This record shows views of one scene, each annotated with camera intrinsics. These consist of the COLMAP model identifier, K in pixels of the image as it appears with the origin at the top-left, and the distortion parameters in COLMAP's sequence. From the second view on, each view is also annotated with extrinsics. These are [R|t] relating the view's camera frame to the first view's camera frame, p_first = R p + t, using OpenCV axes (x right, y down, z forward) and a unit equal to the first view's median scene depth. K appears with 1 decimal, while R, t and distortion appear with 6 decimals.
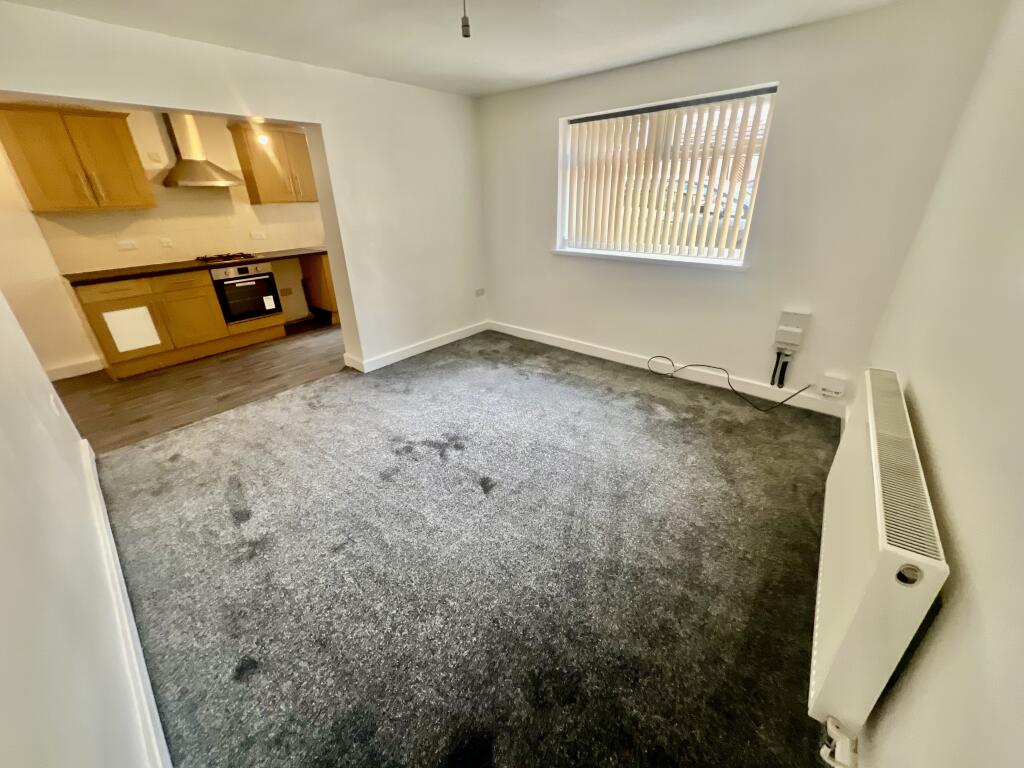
lens RADIAL K [[404.9, 0, 512.0], [0, 404.9, 384.0], [0, 0, 1]] dist [-0.028853, -0.000068]
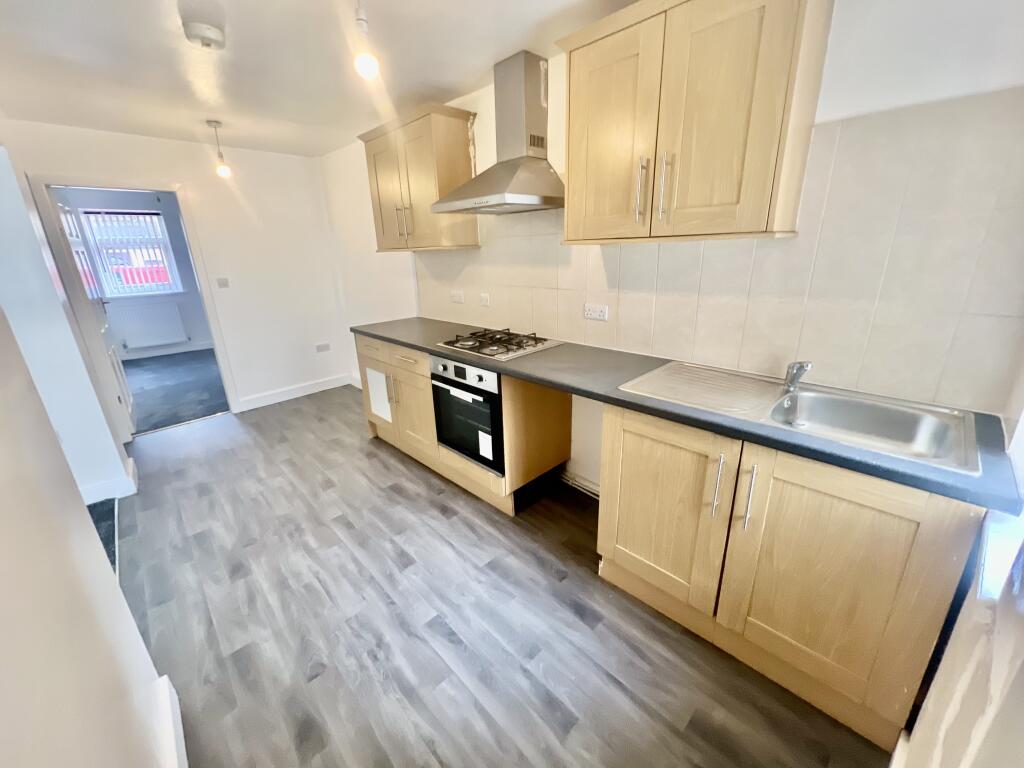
lens RADIAL K [[404.9, 0, 512.0], [0, 404.9, 384.0], [0, 0, 1]] dist [-0.028853, -0.000068]
pose [[-0.101334, 0.318147, -0.942610, -0.181792], [-0.393973, 0.857193, 0.331671, -0.470262], [0.913519, 0.404972, 0.038479, 1.043349]]
